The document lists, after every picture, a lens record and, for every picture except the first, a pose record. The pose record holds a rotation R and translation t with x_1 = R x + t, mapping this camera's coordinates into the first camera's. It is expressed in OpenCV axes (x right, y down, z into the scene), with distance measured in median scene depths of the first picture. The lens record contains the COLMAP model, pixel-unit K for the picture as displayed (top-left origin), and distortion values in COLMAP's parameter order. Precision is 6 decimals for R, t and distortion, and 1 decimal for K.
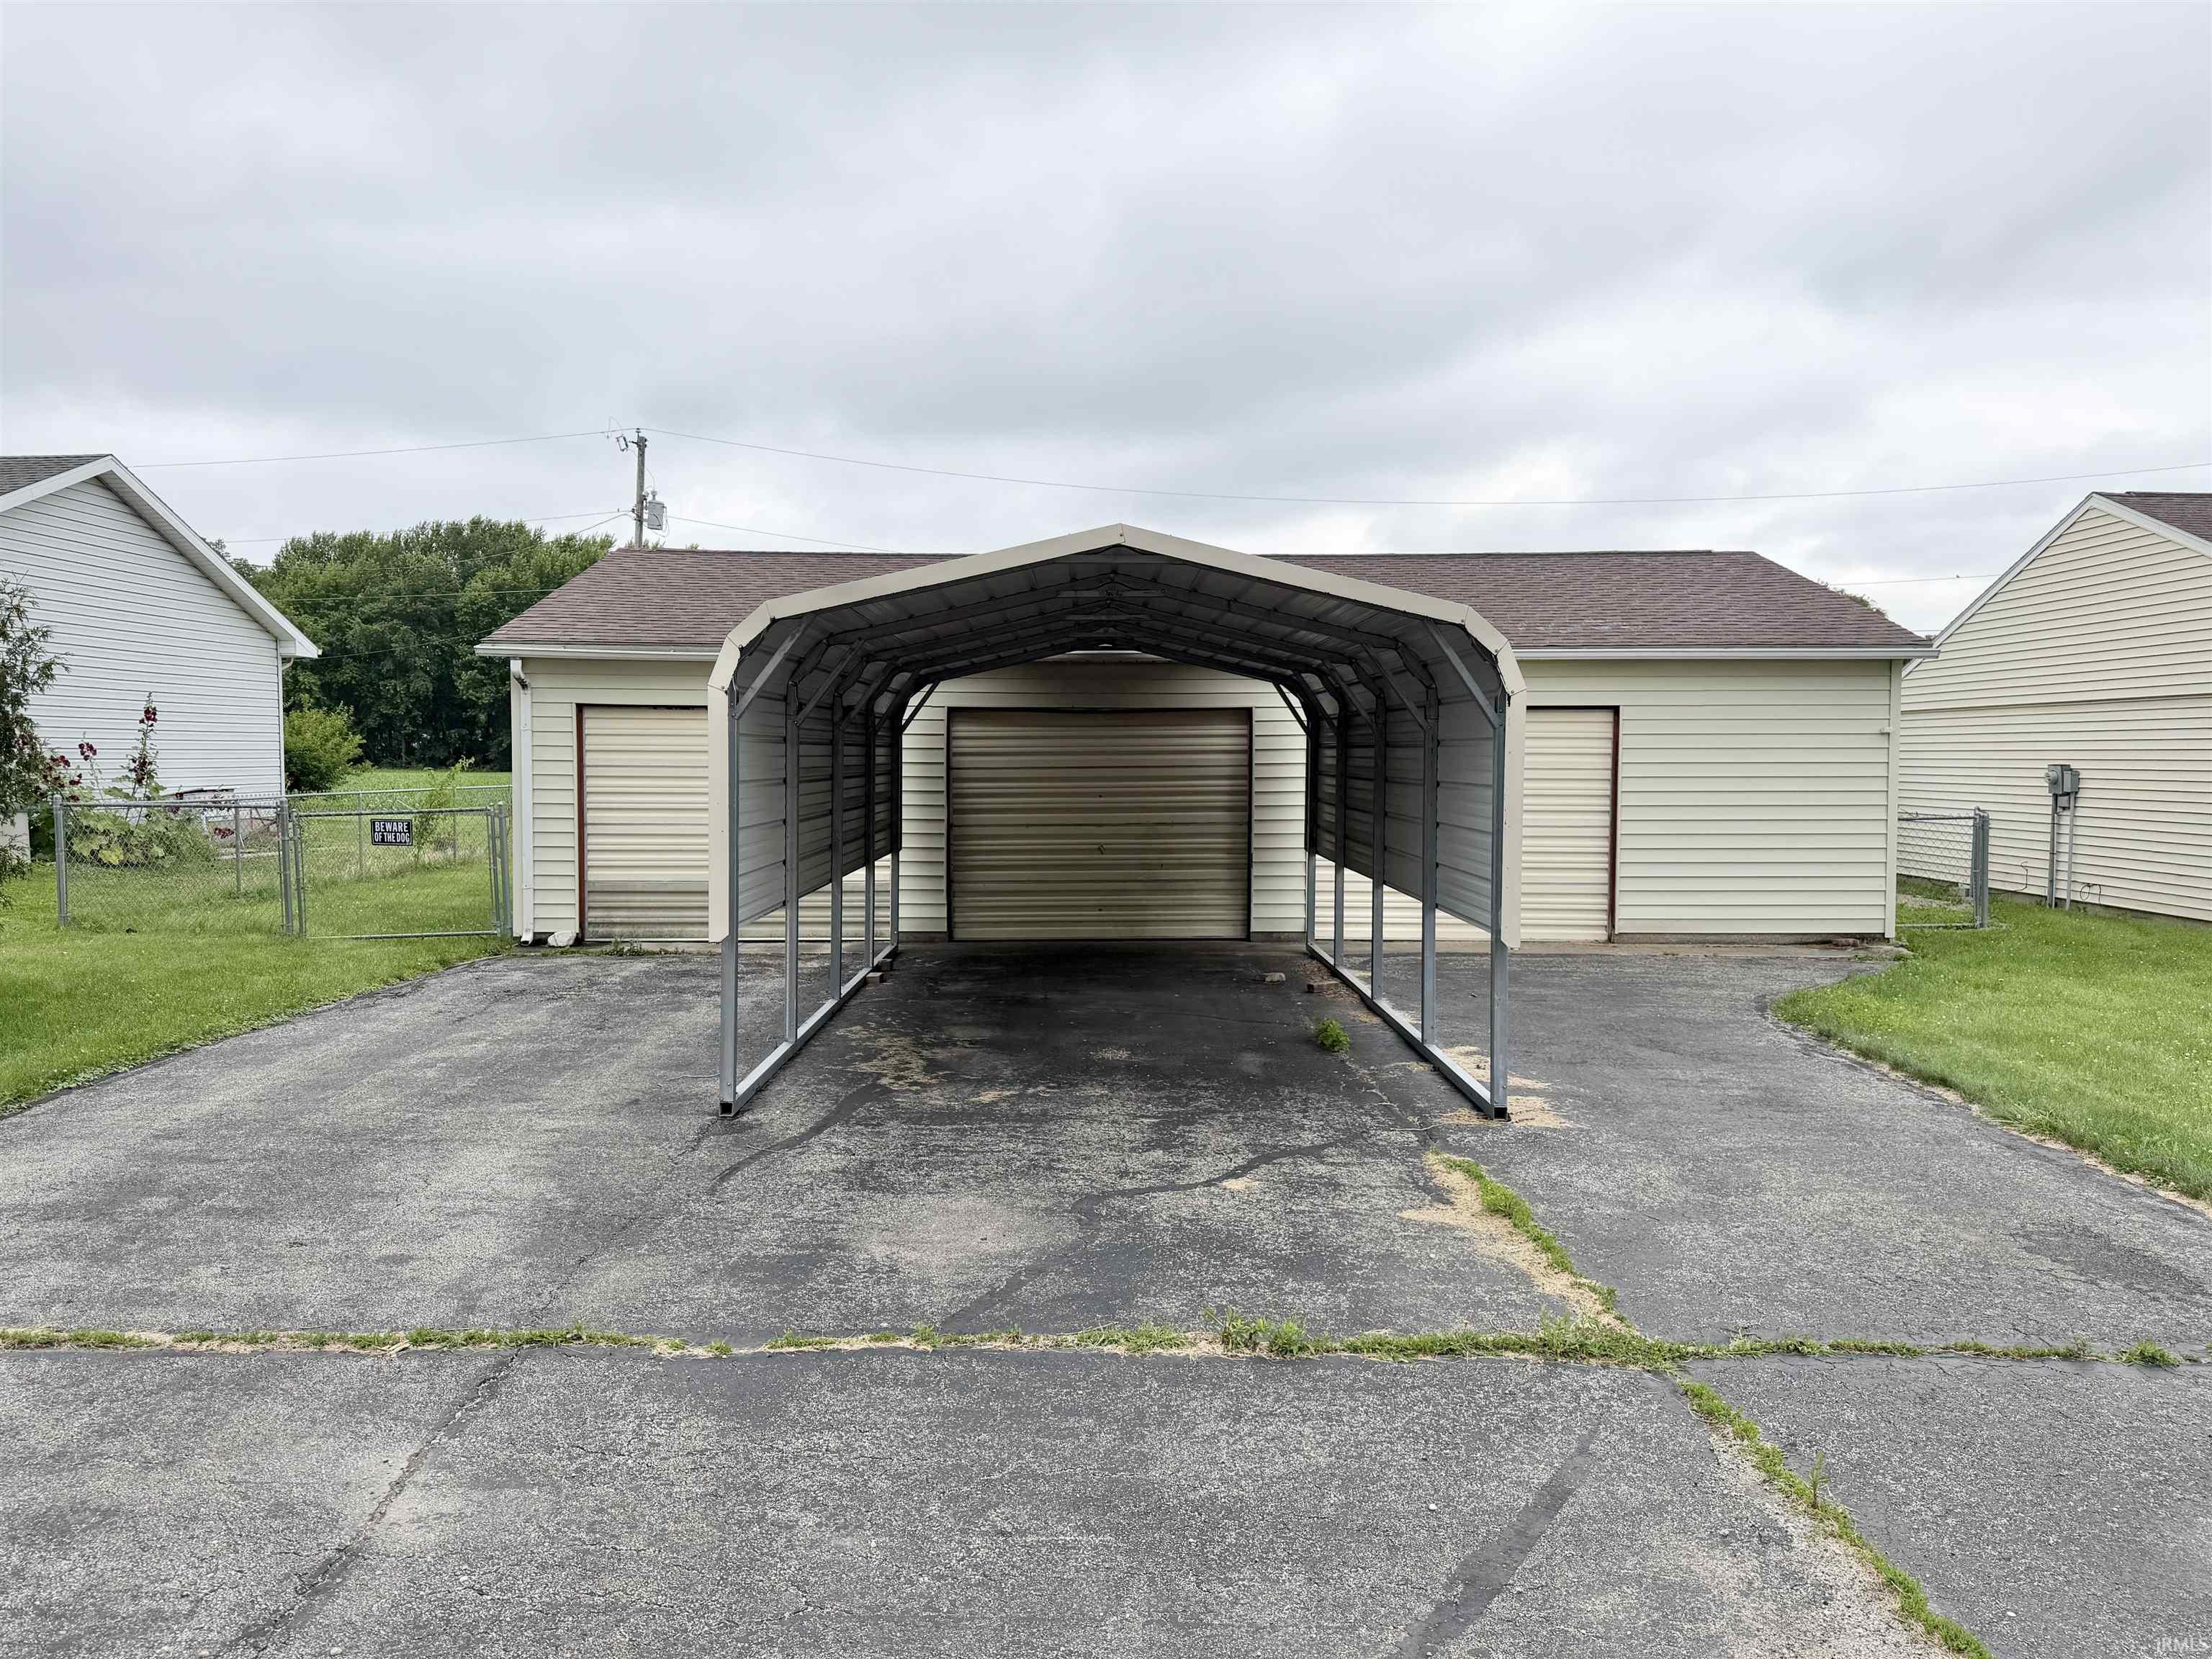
lens RADIAL K [[1544.3, 0, 1111.7], [0, 1544.3, 822.8], [0, 0, 1]] dist [0.031489, -0.019516]
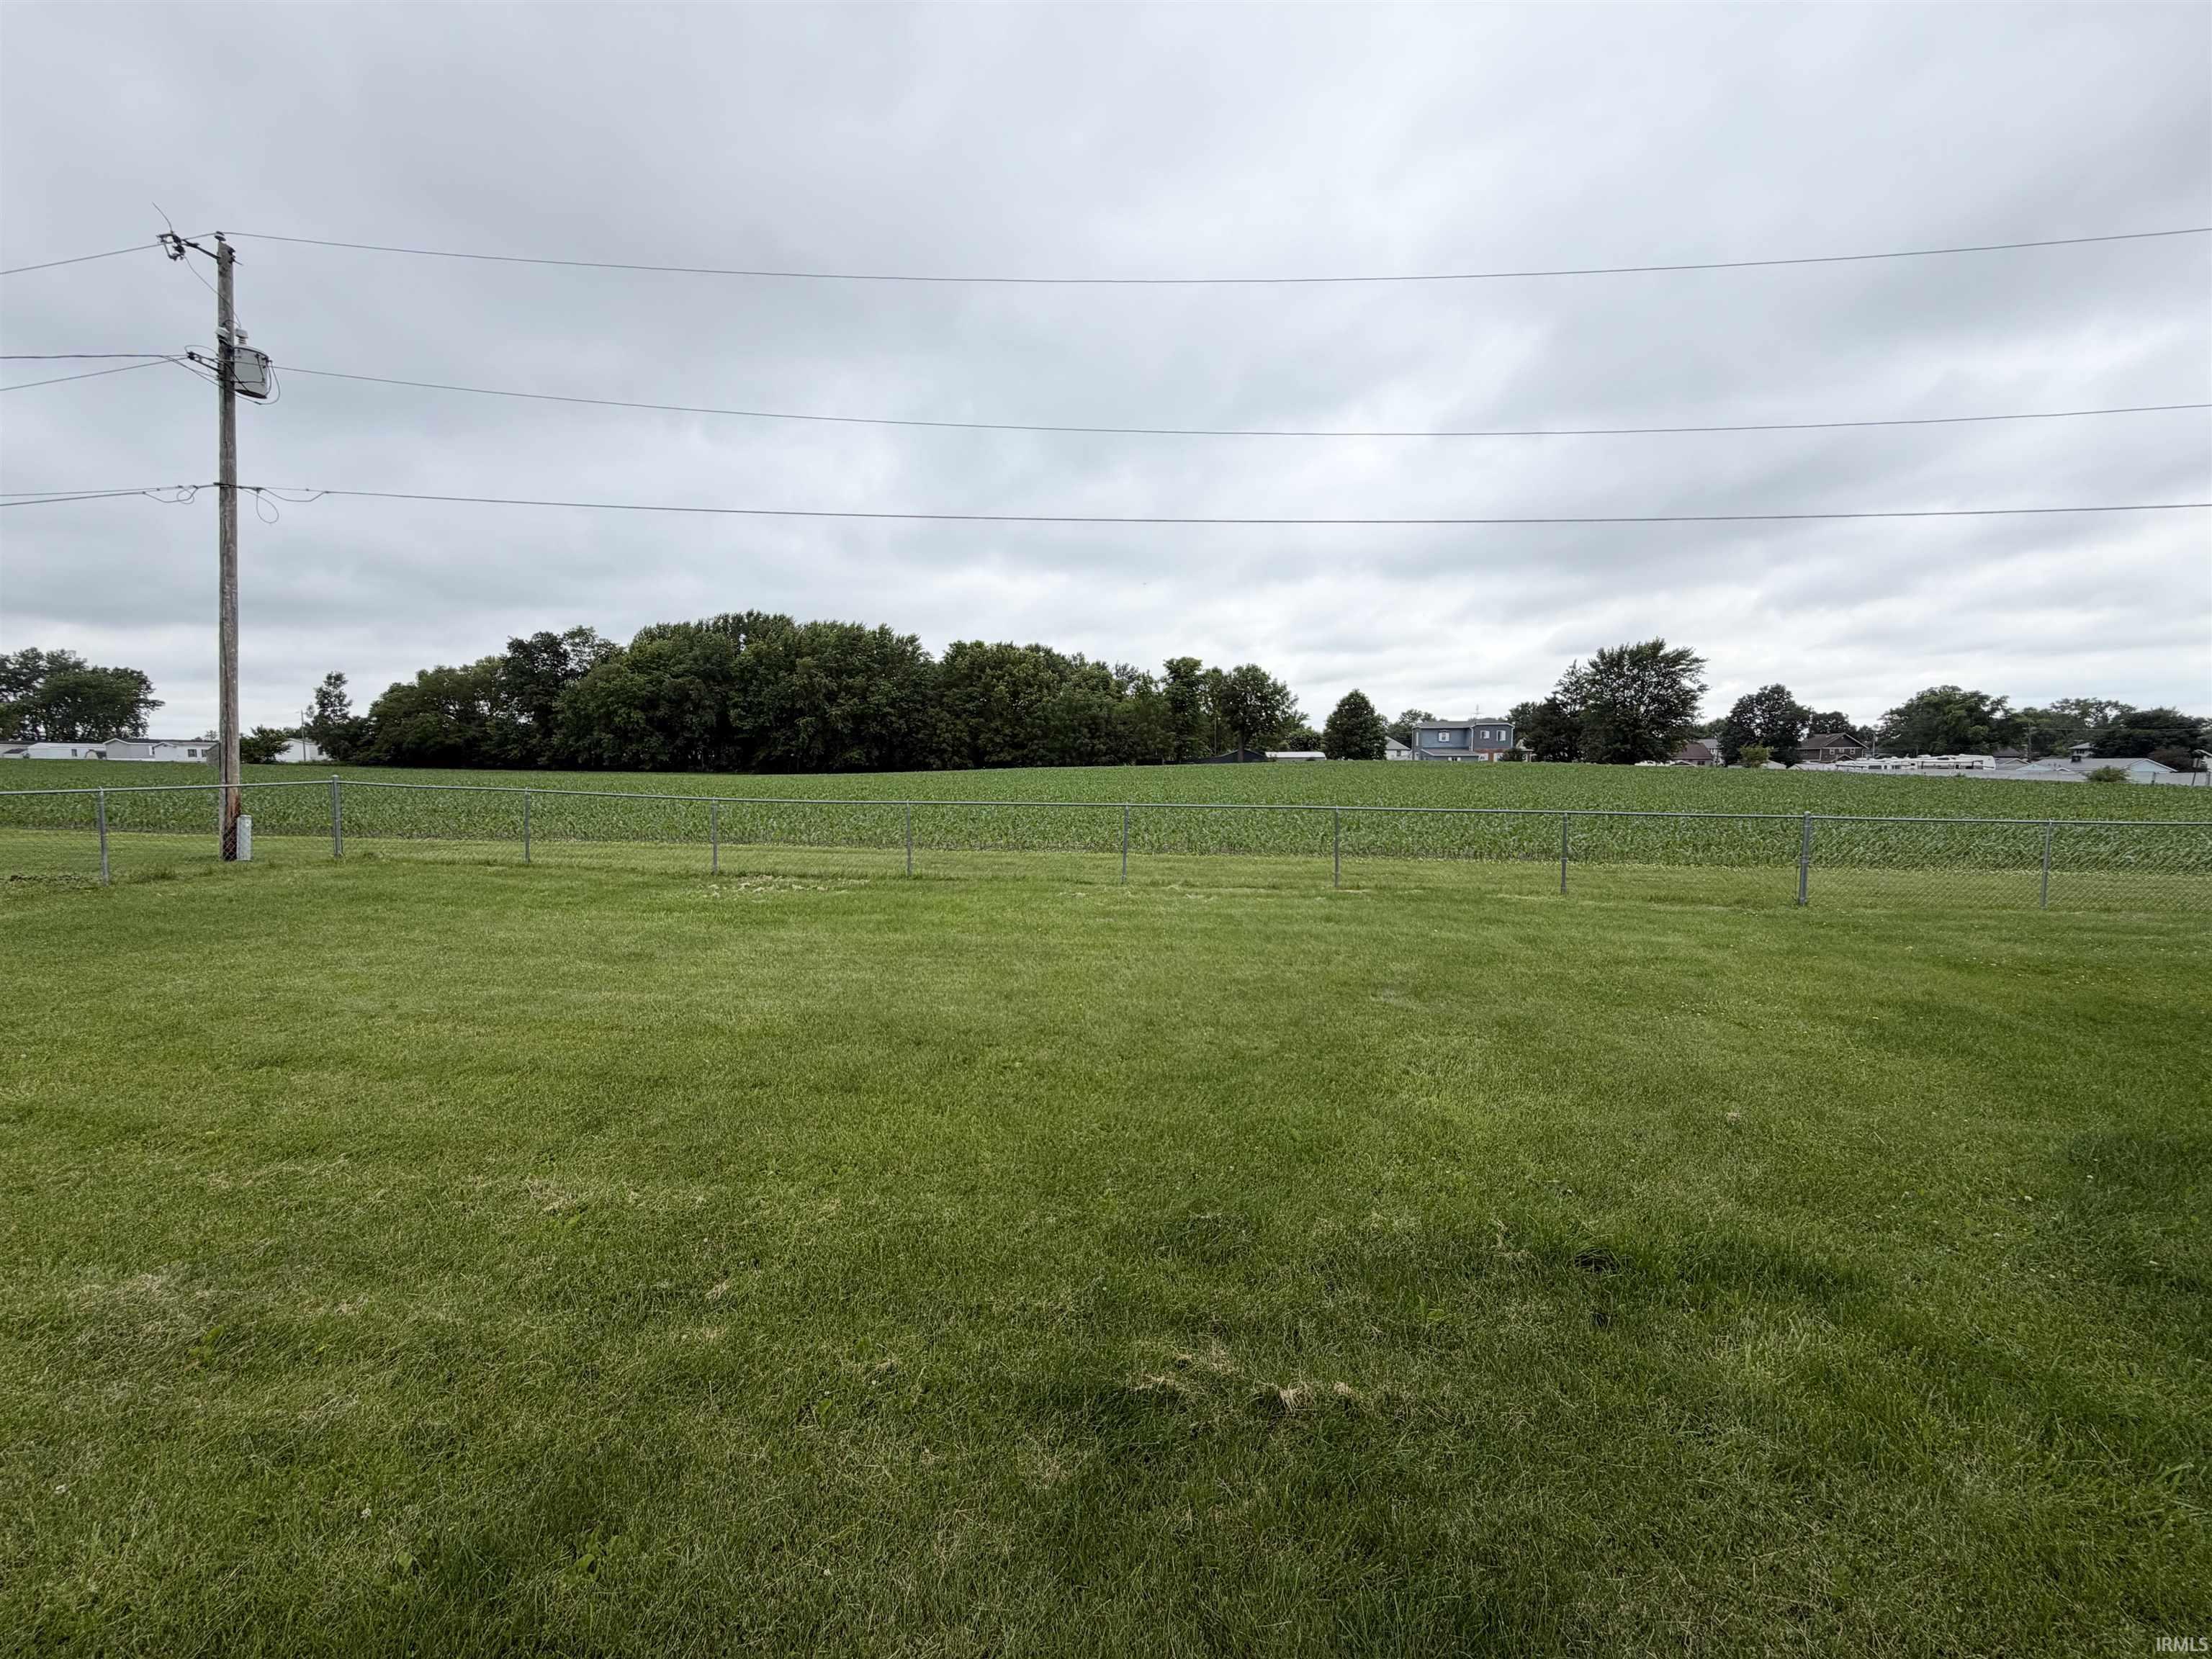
lens RADIAL K [[878.8, 0, 1103.3], [0, 878.8, 826.3], [0, 0, 1]] dist [0.000777, 0.000562]
pose [[0.995929, 0.001984, -0.090120, 0.021528], [0.000495, 0.999622, 0.027477, -0.005844], [0.090140, -0.027409, 0.995552, 0.170278]]
